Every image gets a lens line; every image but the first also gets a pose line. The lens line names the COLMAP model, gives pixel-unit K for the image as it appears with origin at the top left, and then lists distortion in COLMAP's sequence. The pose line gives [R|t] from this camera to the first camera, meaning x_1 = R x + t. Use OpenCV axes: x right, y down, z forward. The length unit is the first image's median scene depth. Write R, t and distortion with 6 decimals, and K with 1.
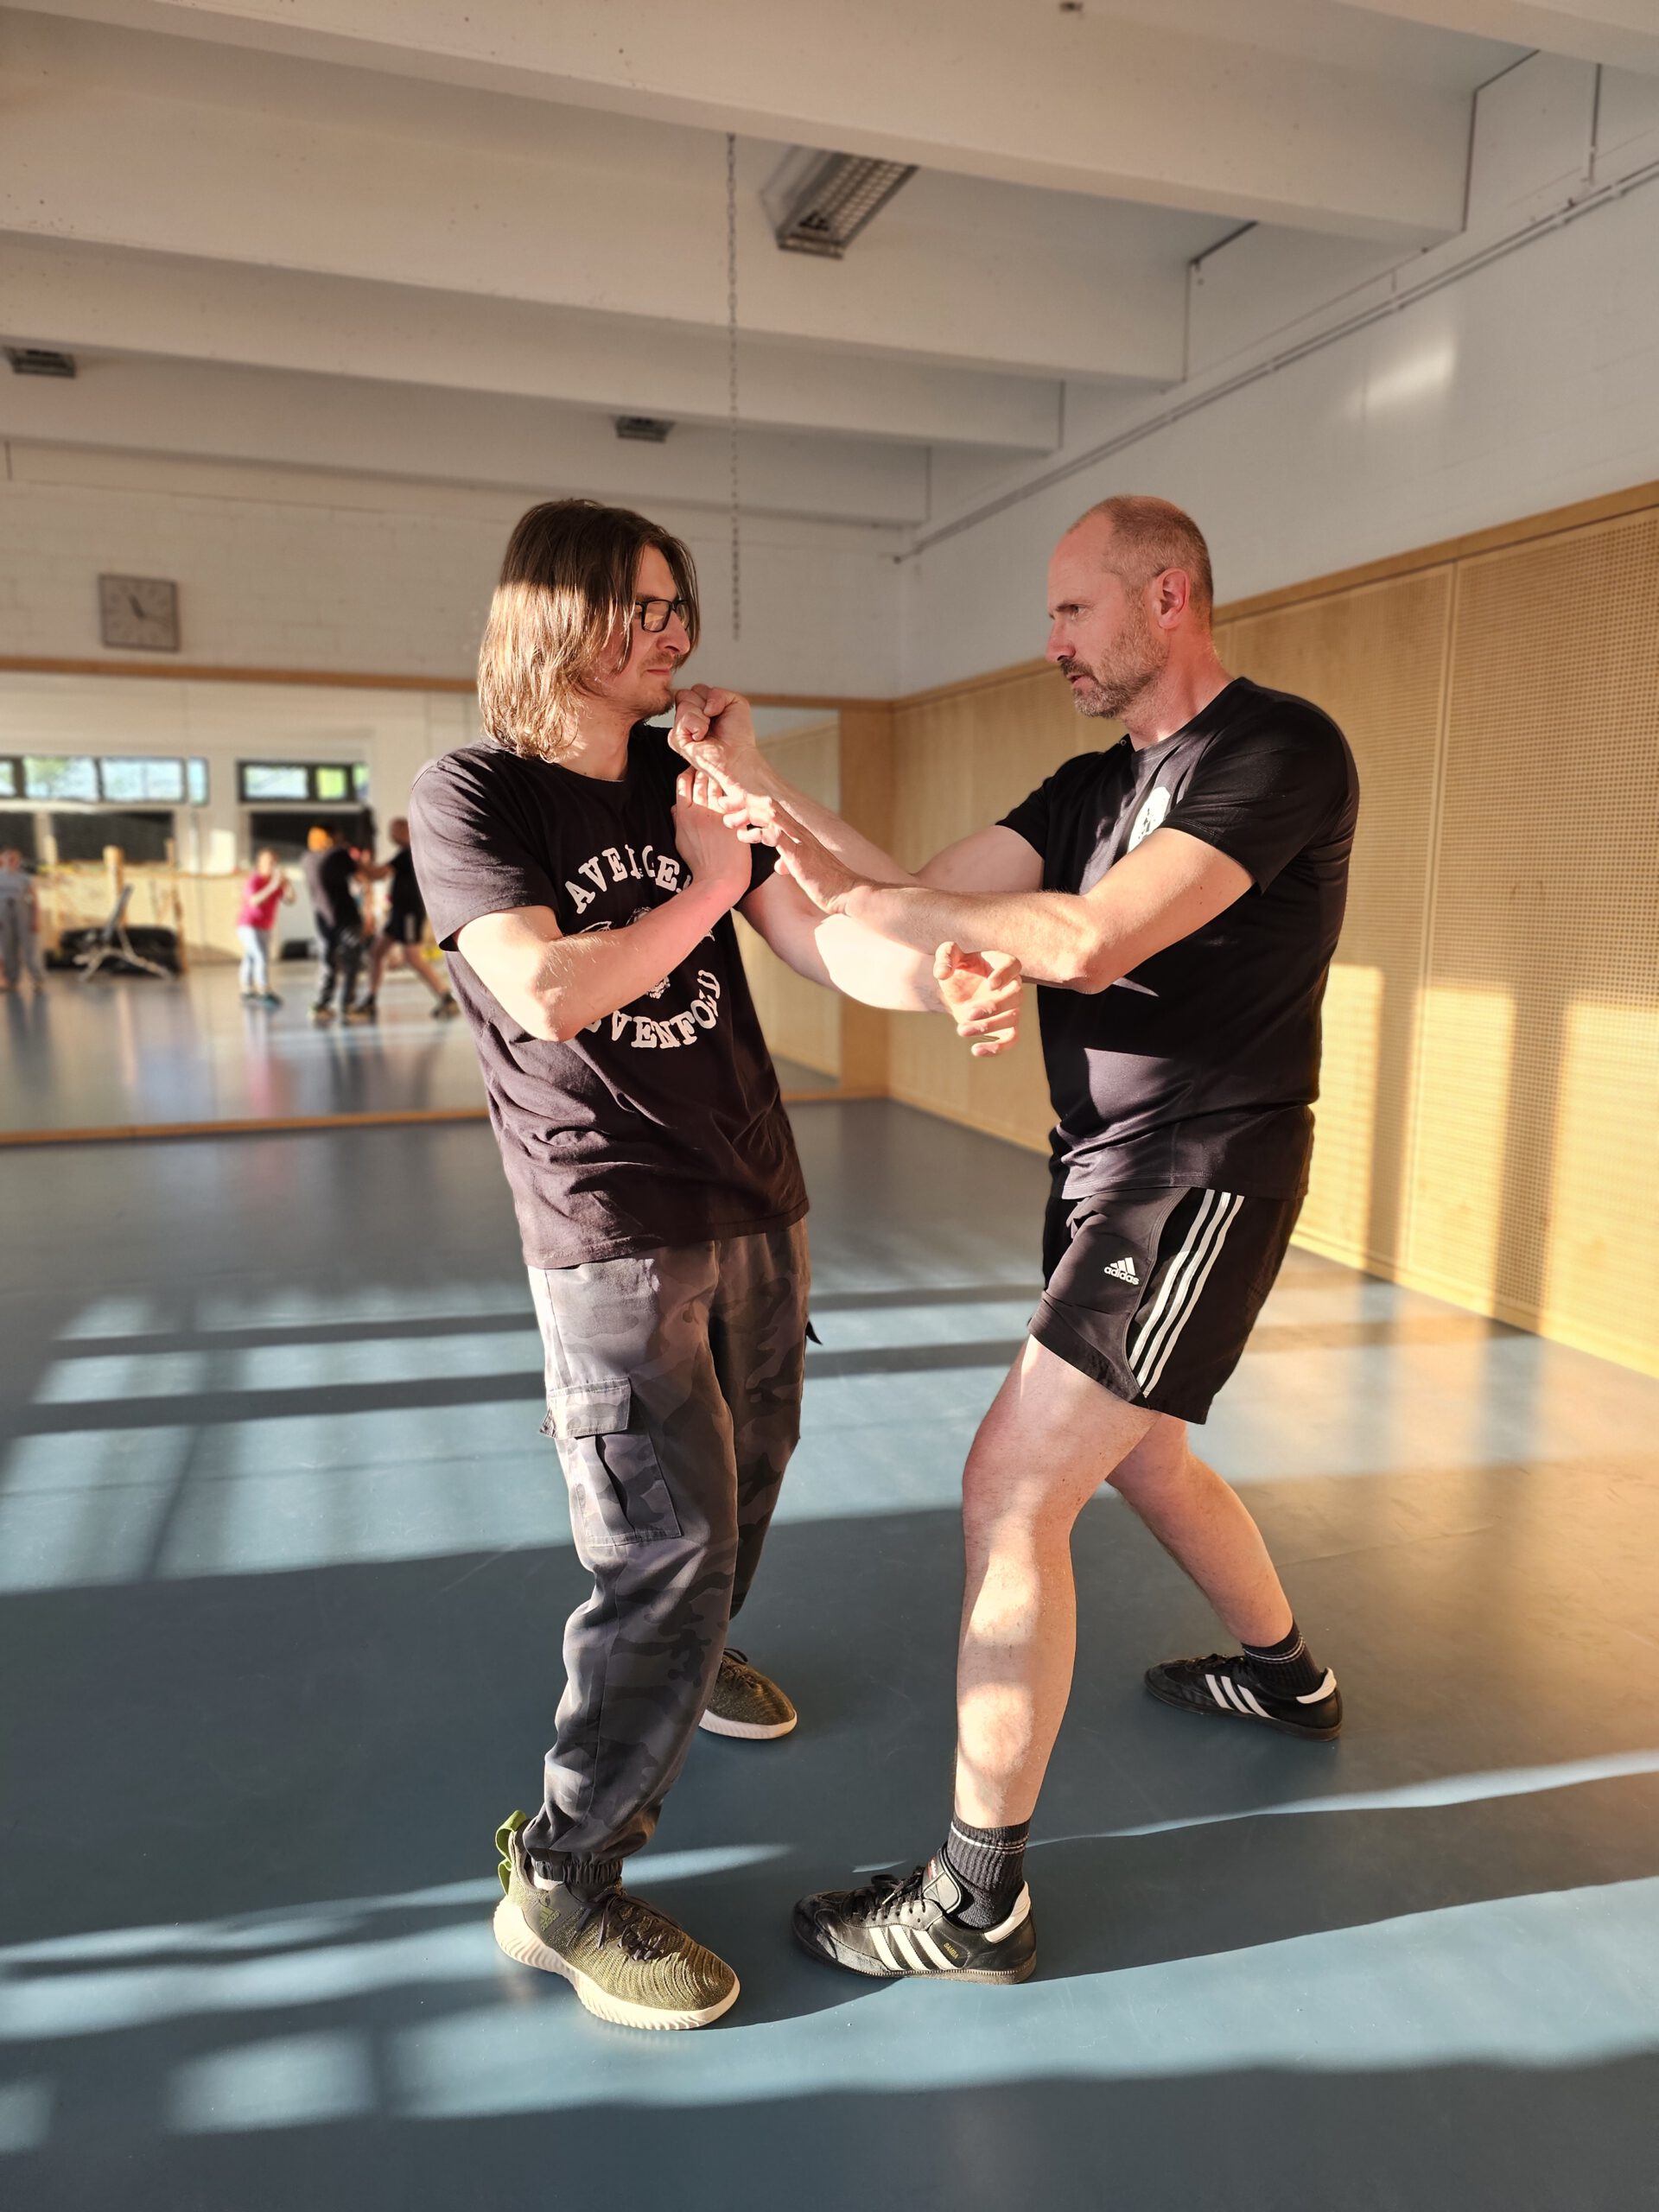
lens RADIAL K [[1504.1, 0, 829.5], [0, 1504.1, 1106.0], [0, 0, 1]] dist [0.027876, -0.005761]
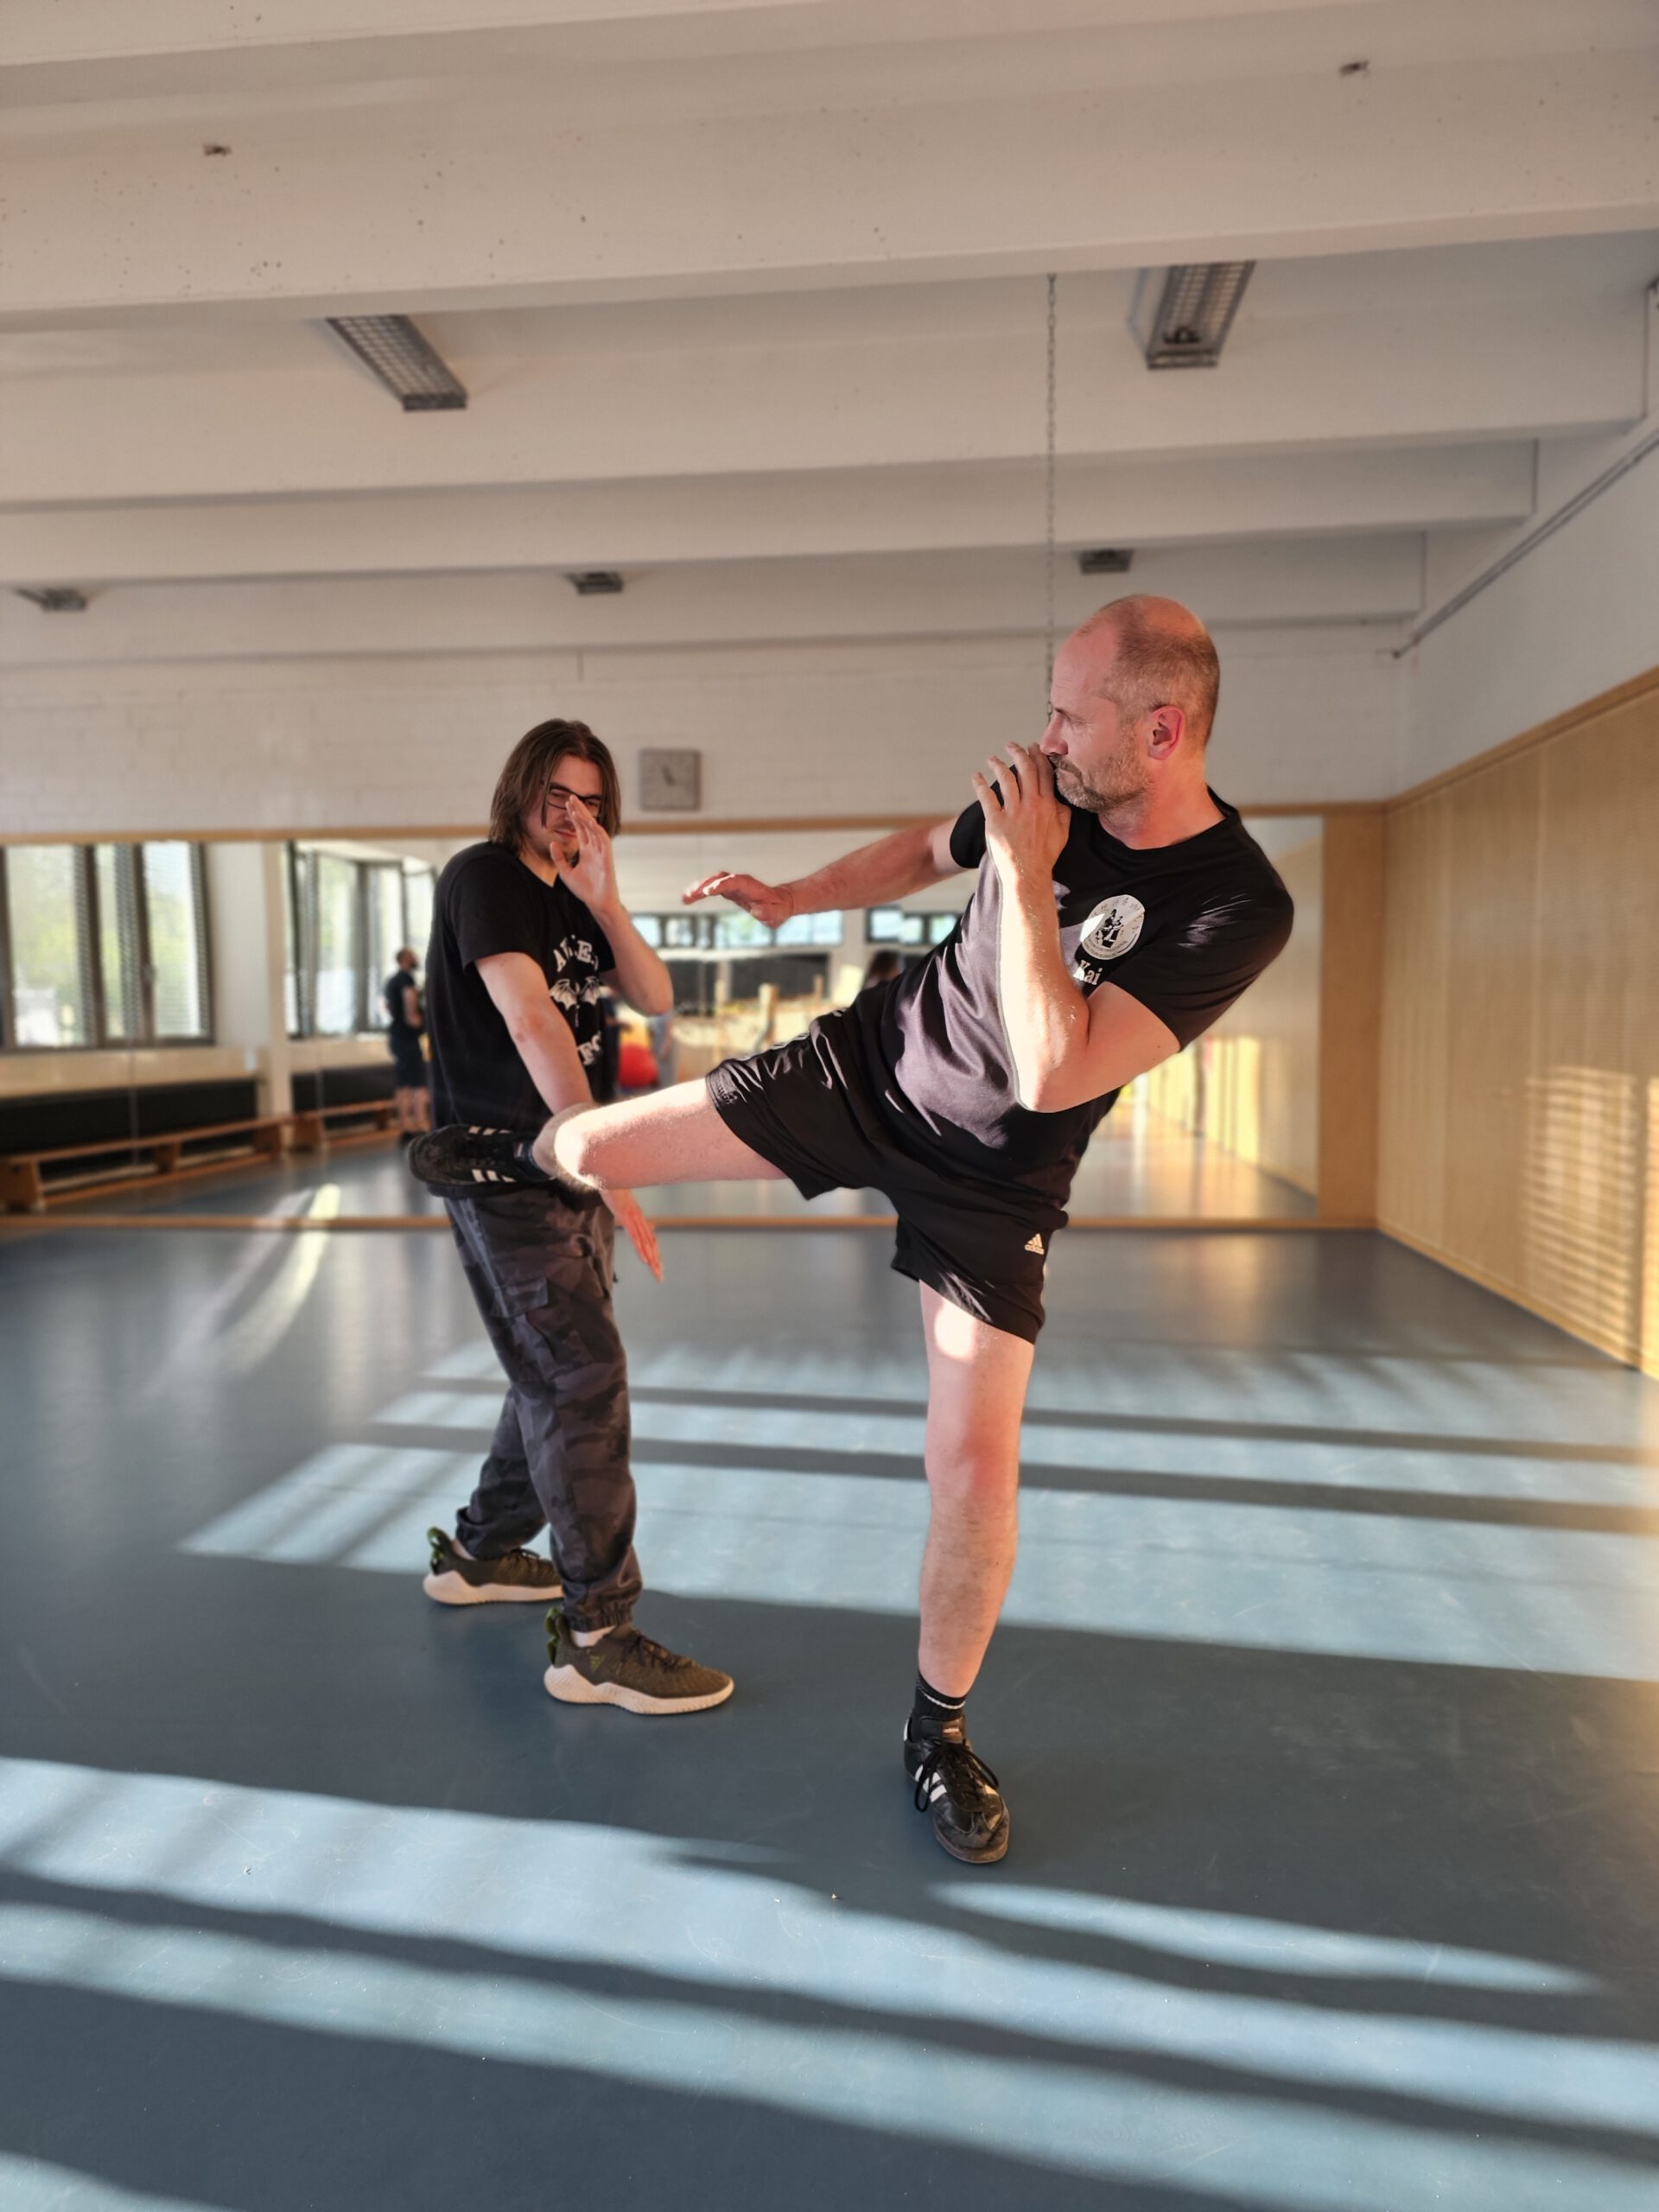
lens RADIAL K [[1504.1, 0, 829.5], [0, 1504.1, 1106.0], [0, 0, 1]] dist [0.027876, -0.005761]
pose [[0.907686, 0.007727, -0.419579, 0.197671], [-0.043317, 0.996215, -0.075363, 0.005224], [0.417408, 0.086581, 0.904585, 0.046714]]
